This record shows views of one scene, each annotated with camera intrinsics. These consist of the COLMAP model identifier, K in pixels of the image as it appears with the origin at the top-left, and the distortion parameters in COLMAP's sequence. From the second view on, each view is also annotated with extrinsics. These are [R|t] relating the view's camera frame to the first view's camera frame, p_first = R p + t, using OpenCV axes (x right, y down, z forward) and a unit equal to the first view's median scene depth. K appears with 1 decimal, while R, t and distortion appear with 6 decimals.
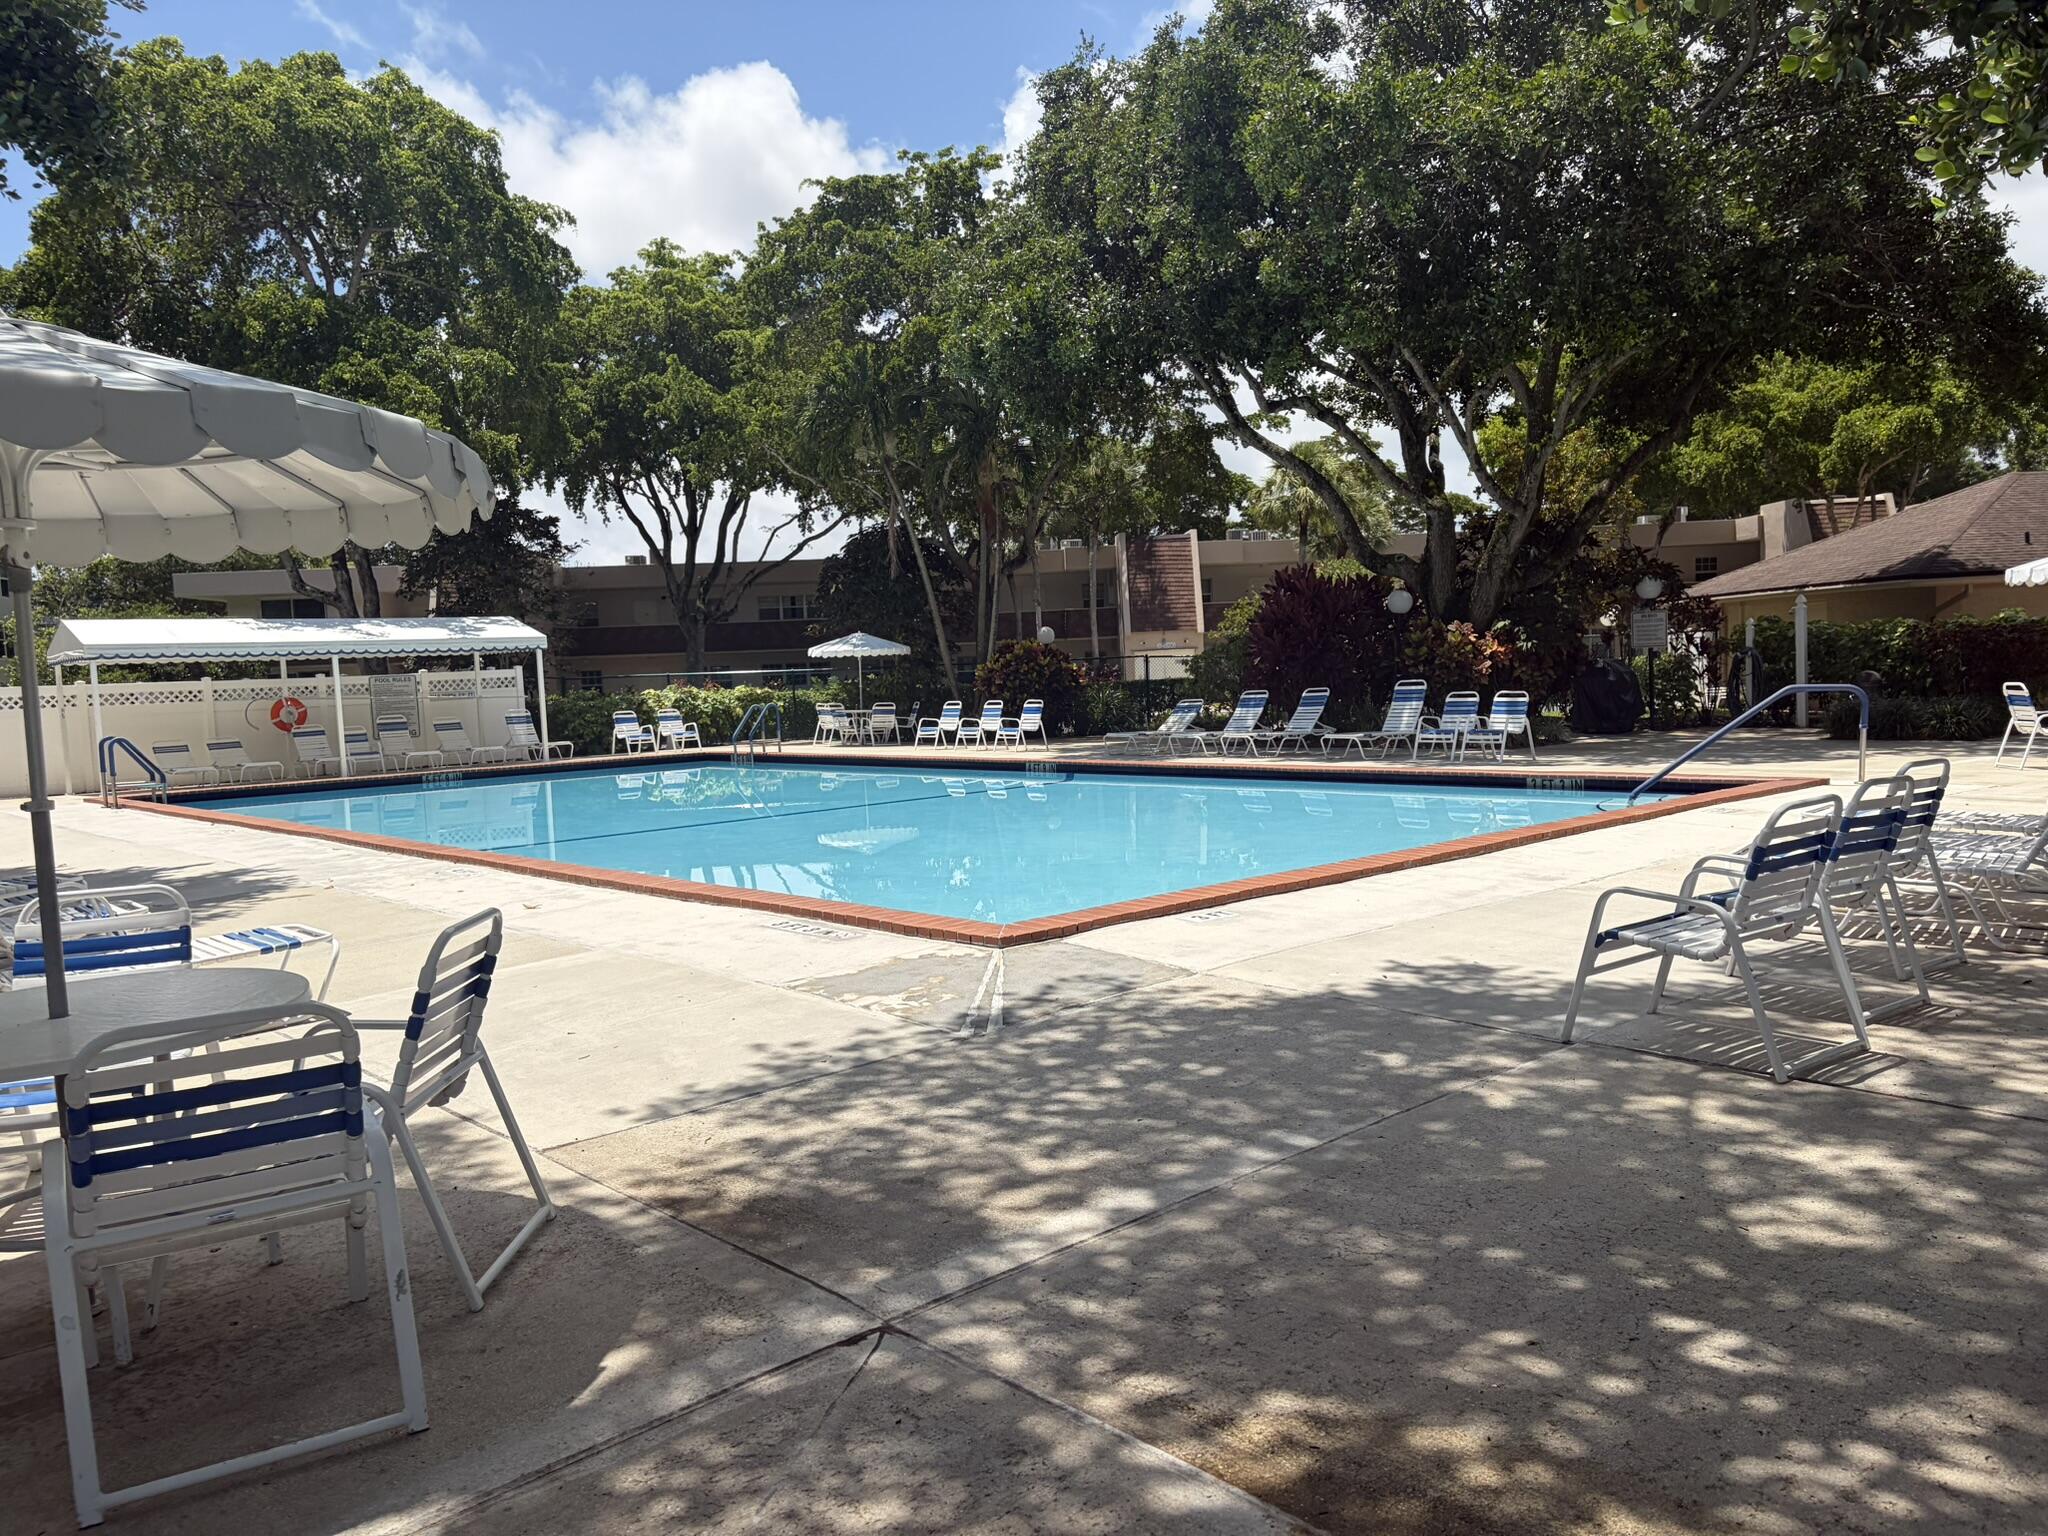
lens RADIAL K [[1599.1, 0, 1072.8], [0, 1599.1, 780.9], [0, 0, 1]] dist [0.038208, -0.030472]
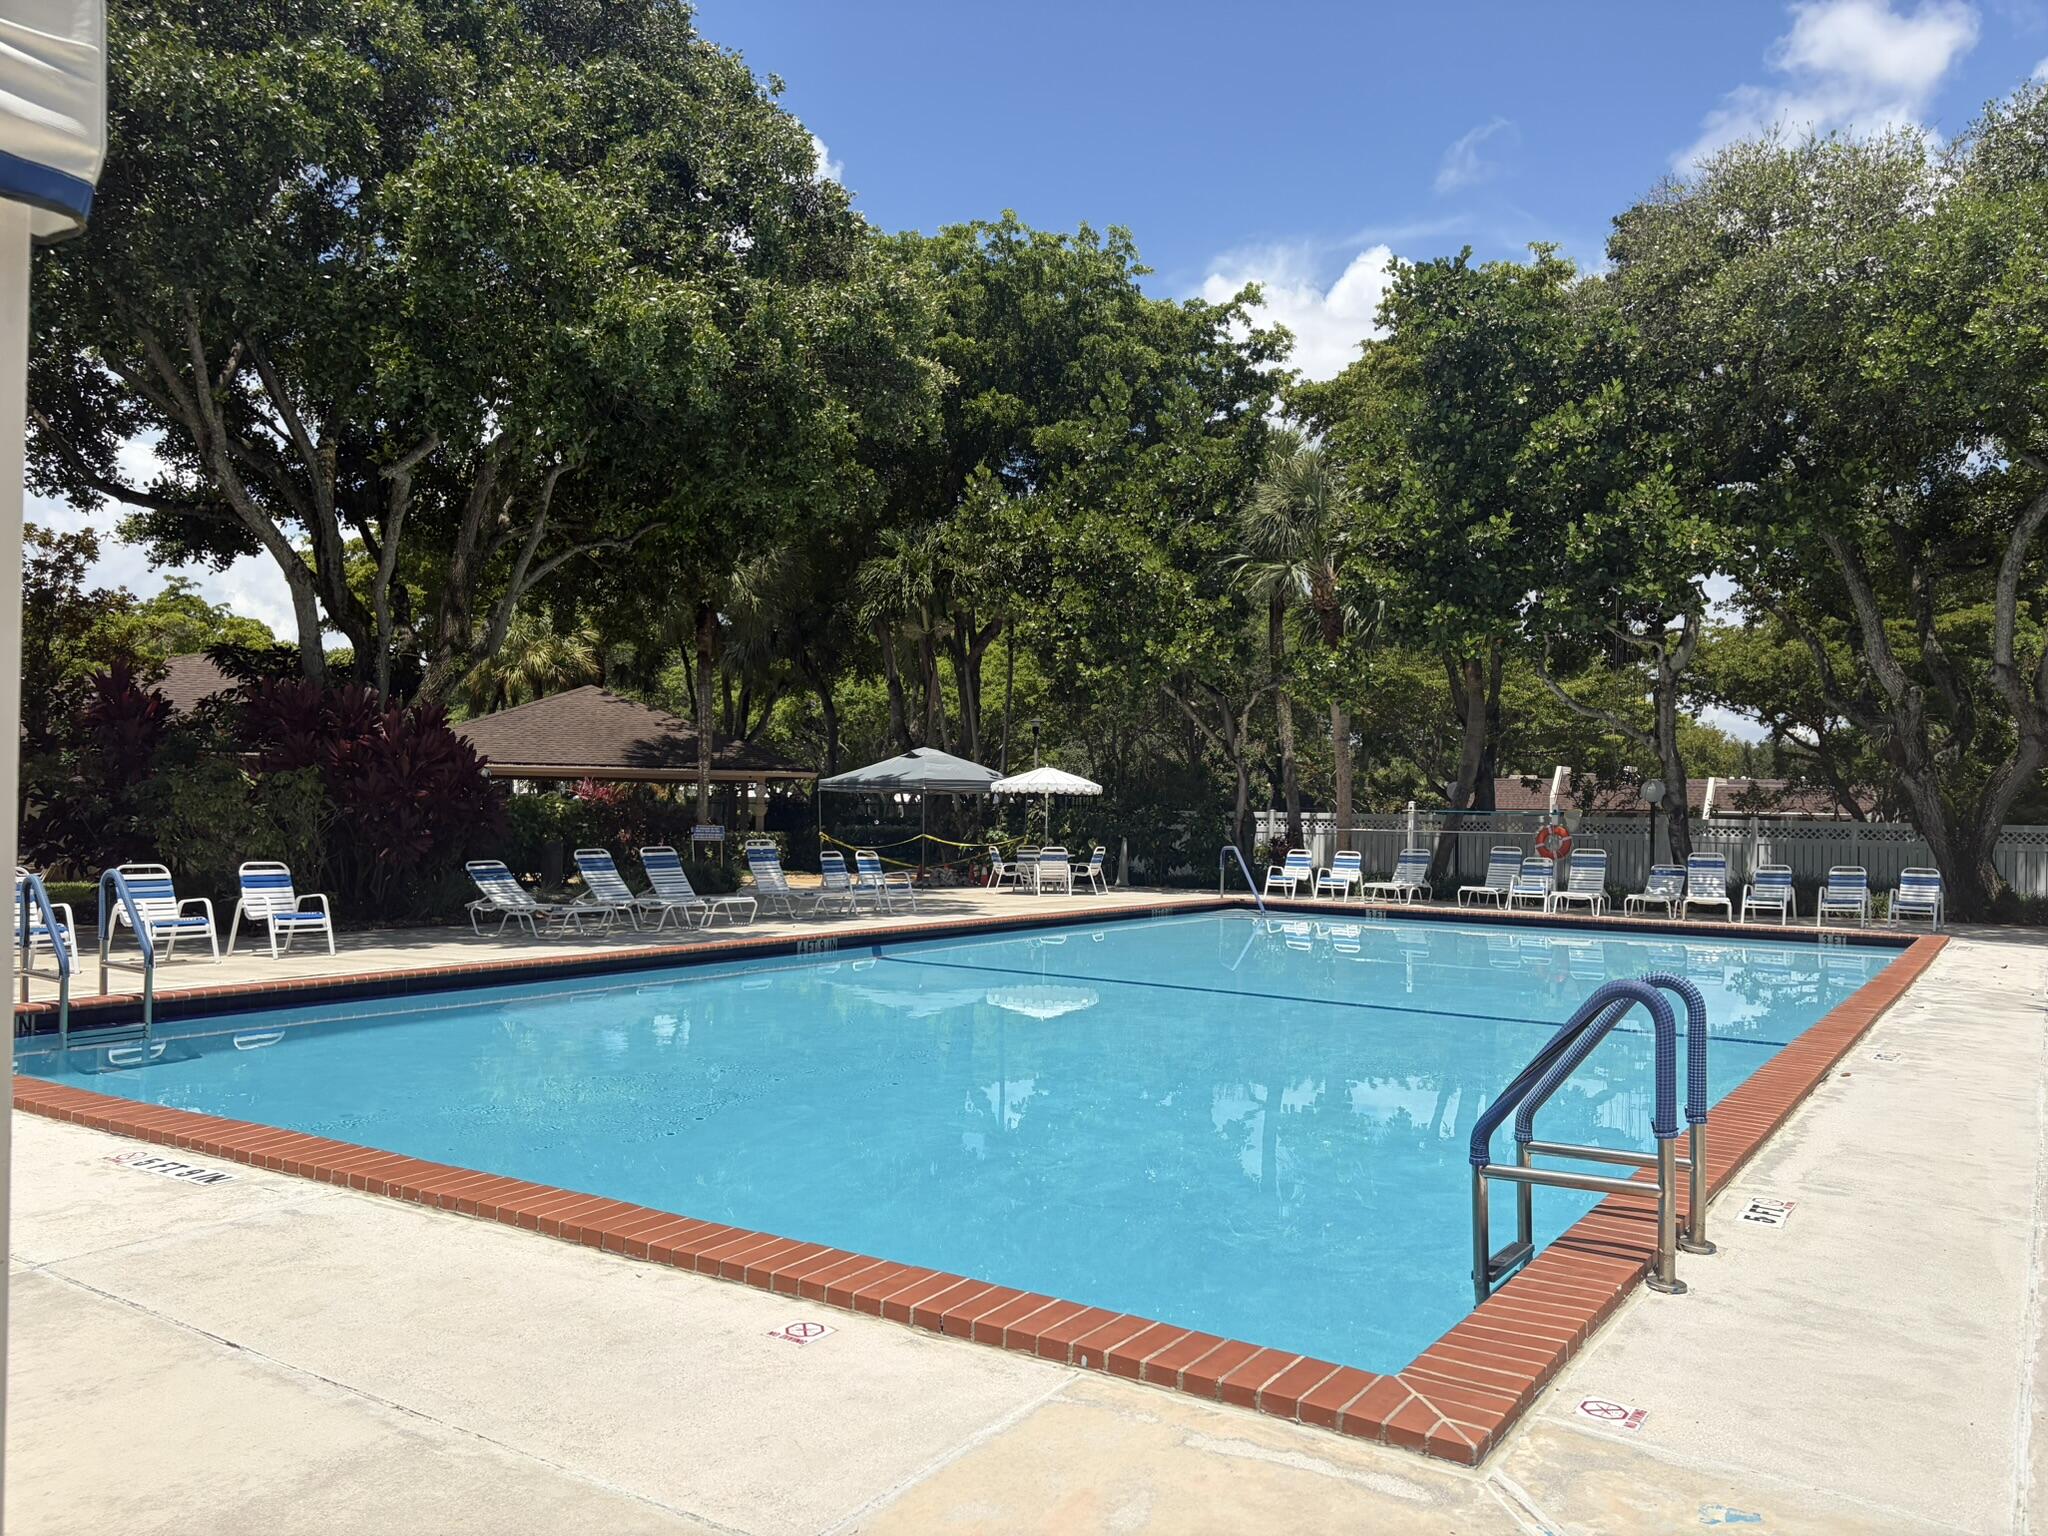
lens RADIAL K [[1599.1, 0, 1081.0], [0, 1599.1, 756.0], [0, 0, 1]] dist [0.038208, -0.030472]
pose [[-0.278812, 0.079890, 0.957017, -0.865420], [0.061989, 0.995953, -0.065081, -0.039859], [-0.958343, 0.041179, -0.282636, 1.157316]]
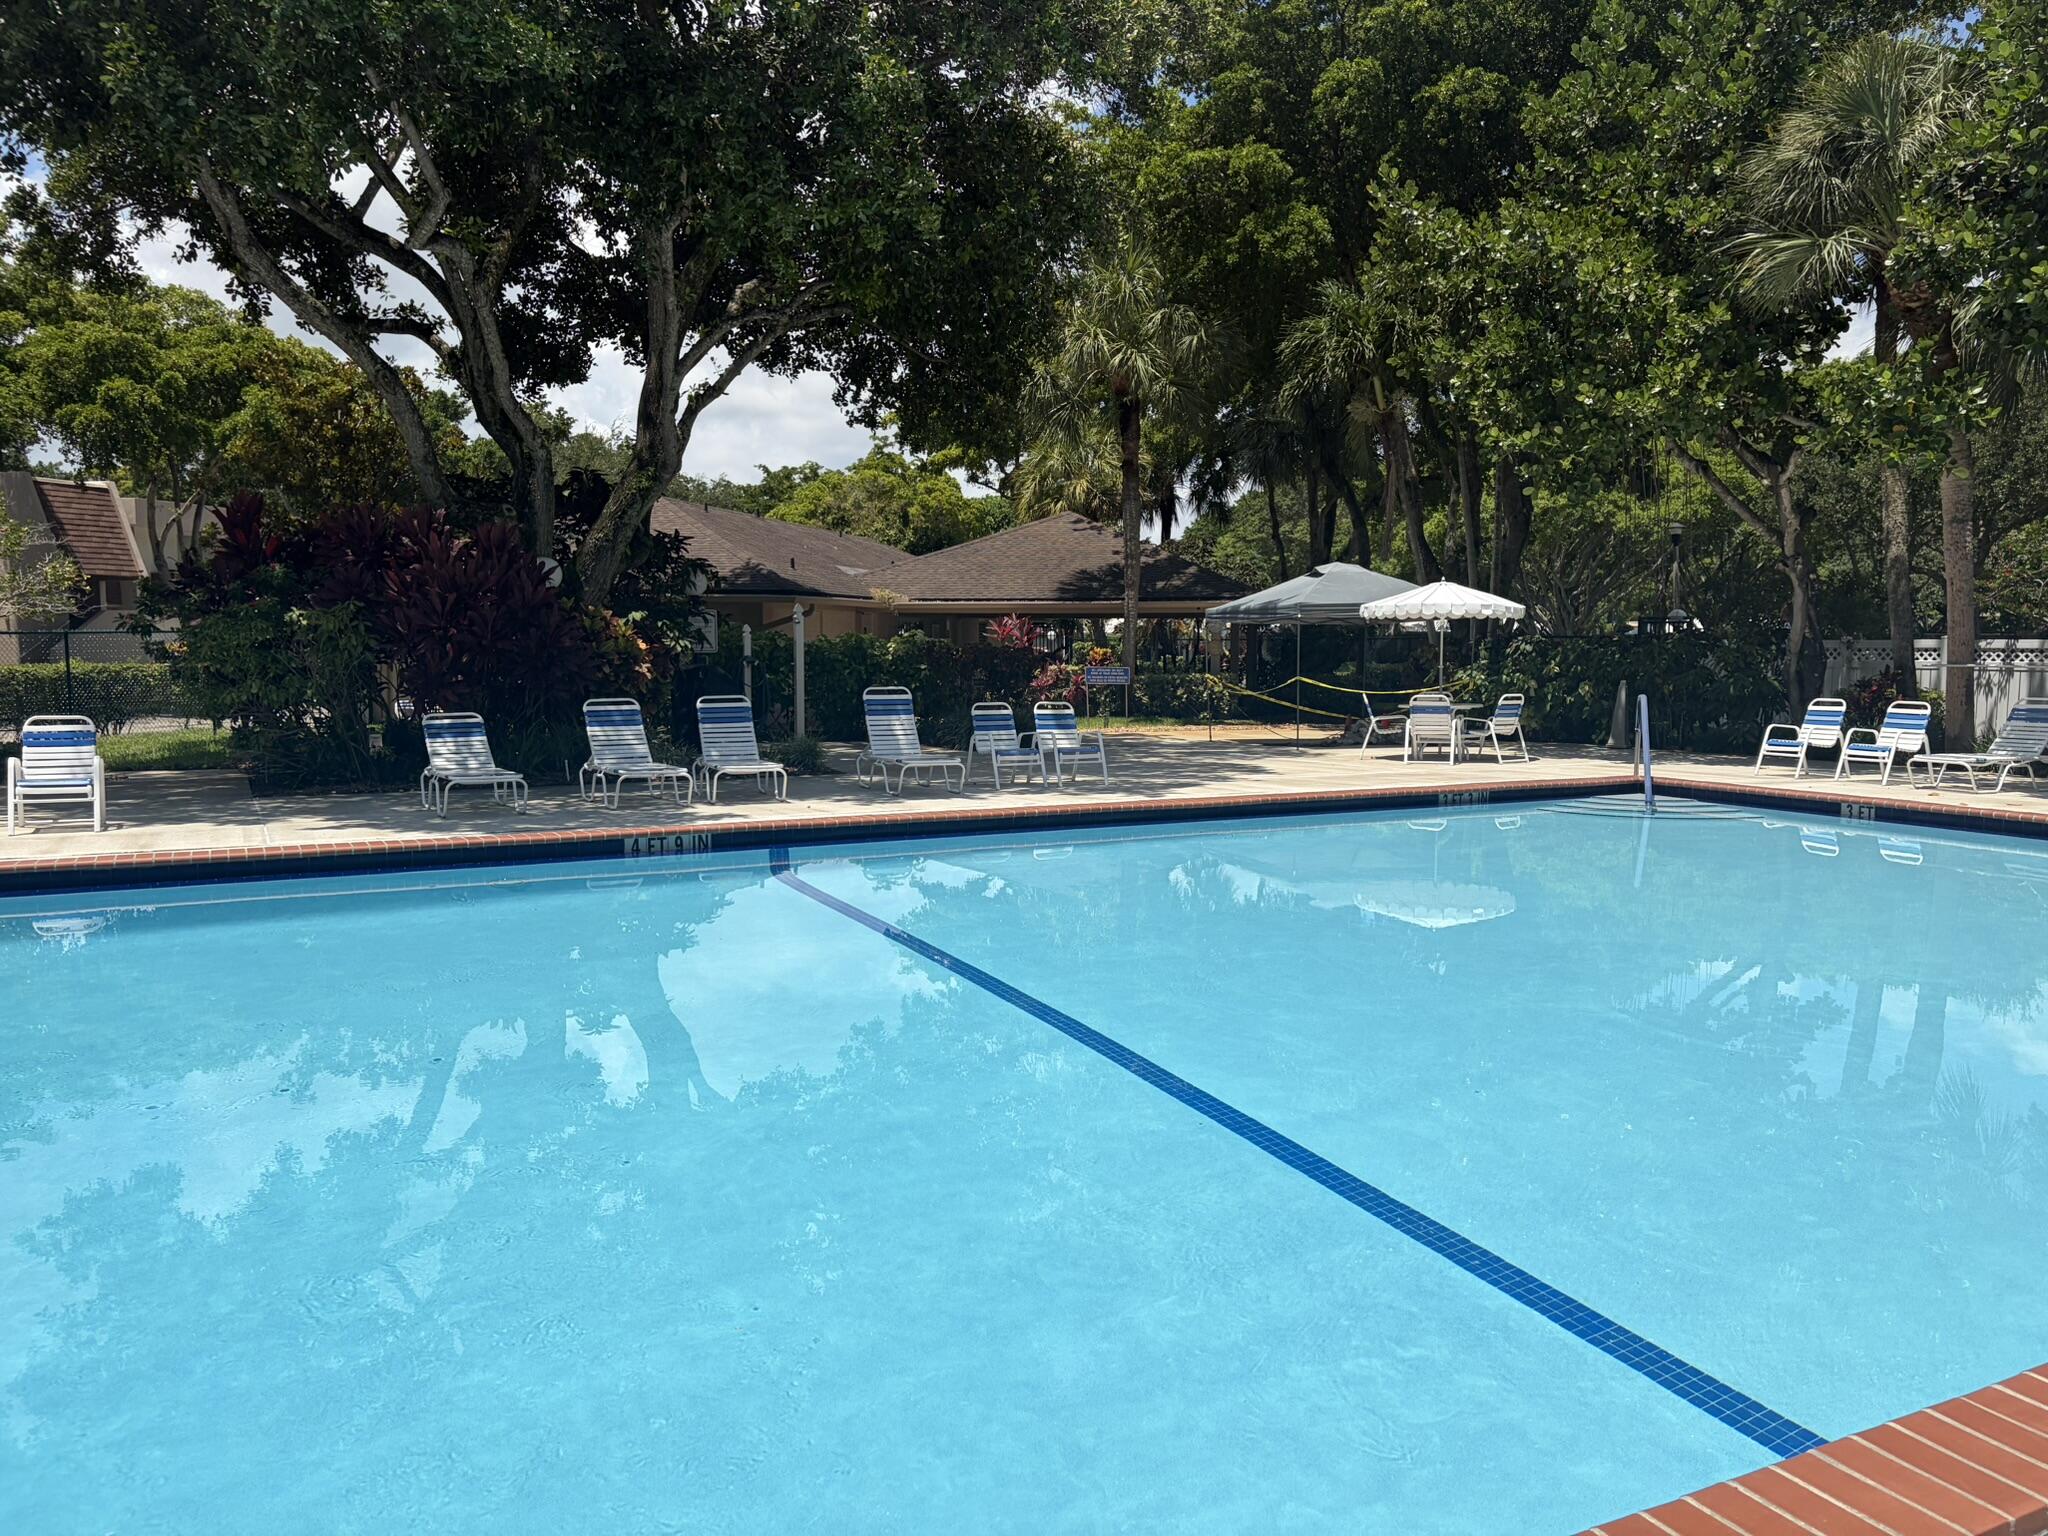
lens RADIAL K [[1599.1, 0, 1033.5], [0, 1599.1, 760.2], [0, 0, 1]] dist [0.038208, -0.030472]
pose [[0.250174, -0.019249, 0.968010, -0.545275], [0.049367, 0.998755, 0.007102, -0.031784], [-0.966942, 0.046011, 0.250813, 0.787892]]
